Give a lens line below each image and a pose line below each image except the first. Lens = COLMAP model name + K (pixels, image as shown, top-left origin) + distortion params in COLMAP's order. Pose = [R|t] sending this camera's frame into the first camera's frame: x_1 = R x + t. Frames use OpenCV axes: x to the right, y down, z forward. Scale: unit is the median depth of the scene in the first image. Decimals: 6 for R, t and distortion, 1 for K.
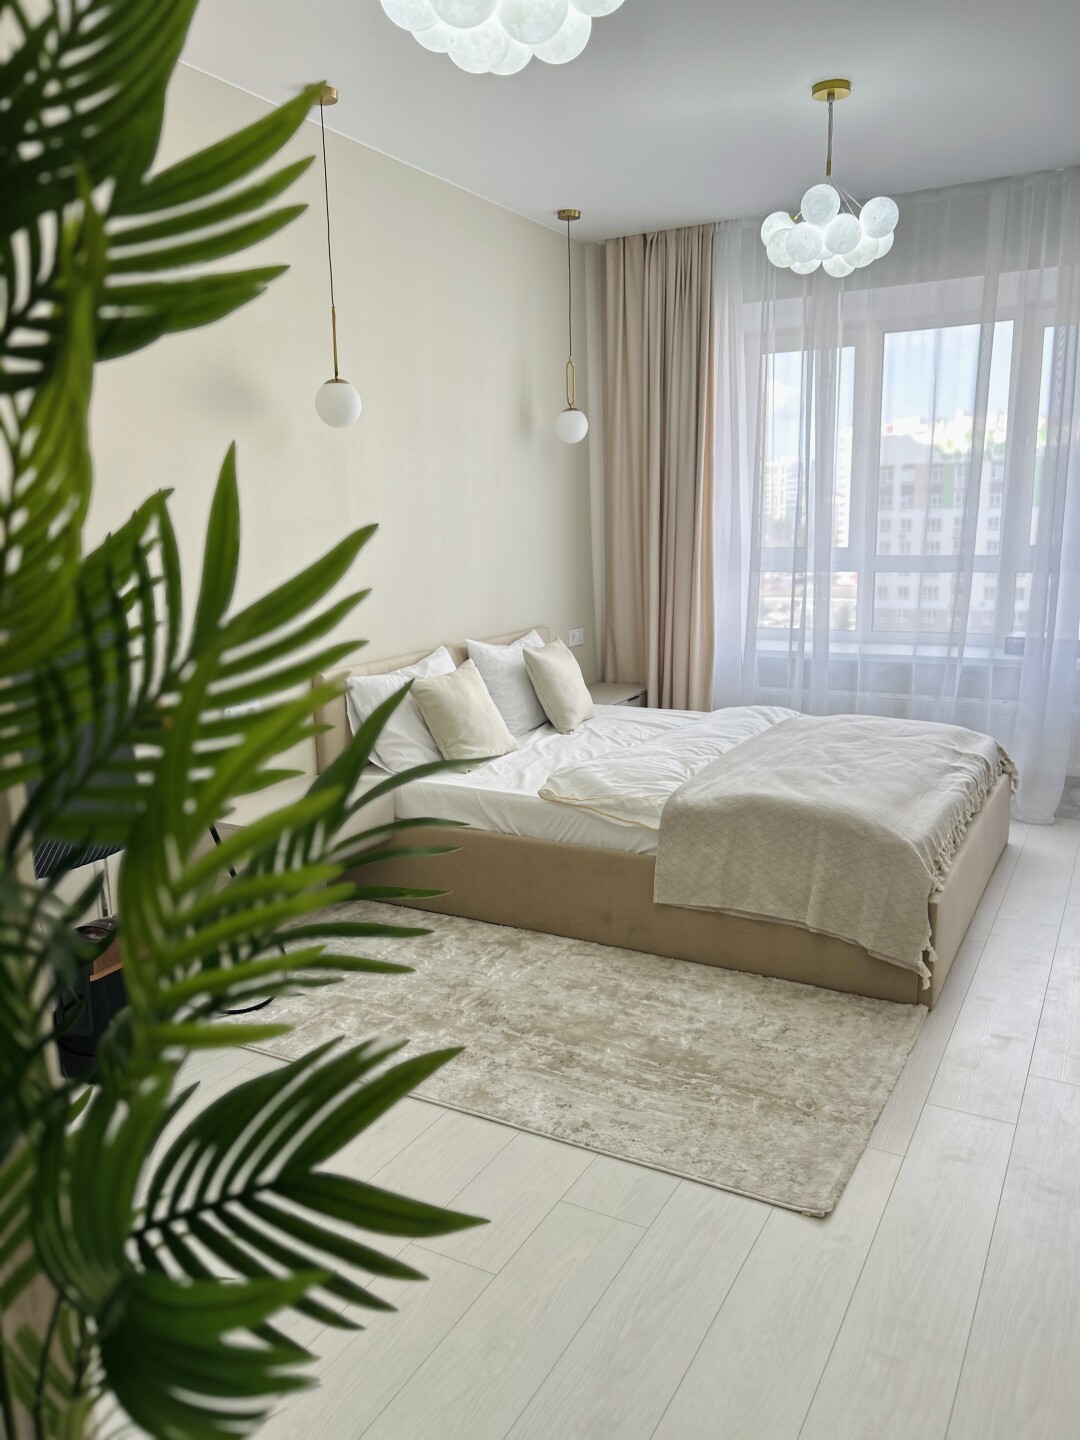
lens RADIAL K [[1078.5, 0, 520.9], [0, 1078.5, 724.1], [0, 0, 1]] dist [0.158467, -0.335368]
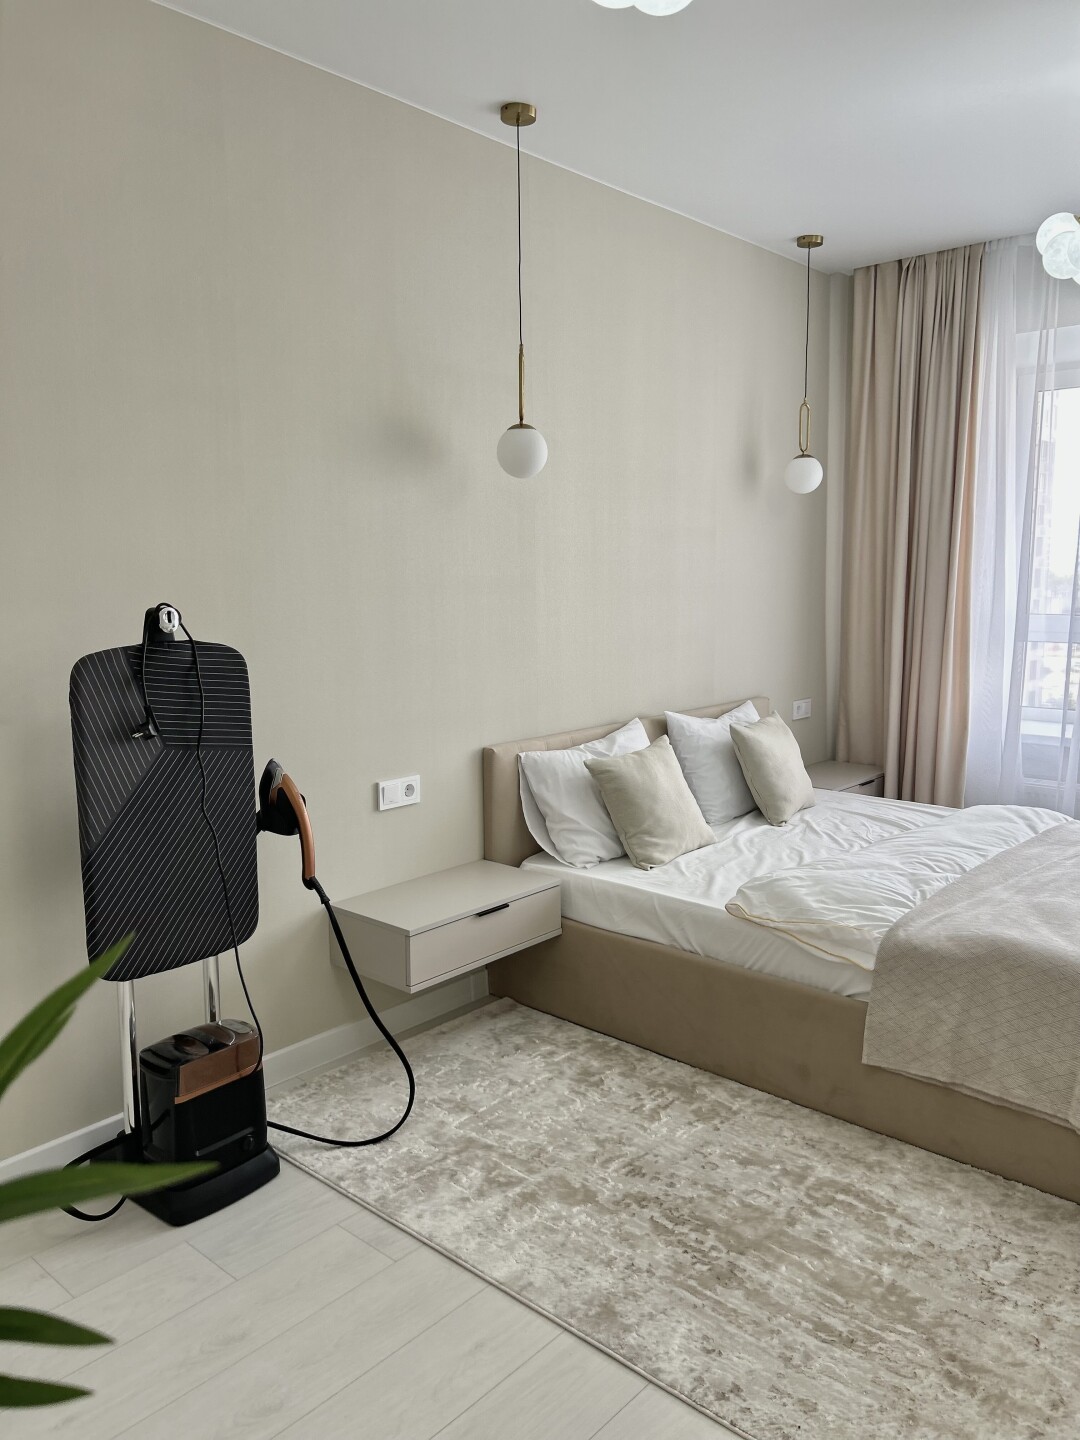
lens RADIAL K [[1083.1, 0, 540.0], [0, 1083.1, 720.0], [0, 0, 1]] dist [0.051315, -0.044843]
pose [[0.976785, 0.043715, -0.209715, 0.047426], [-0.053467, 0.997725, -0.041059, -0.039427], [0.207443, 0.051319, 0.976900, 0.152612]]
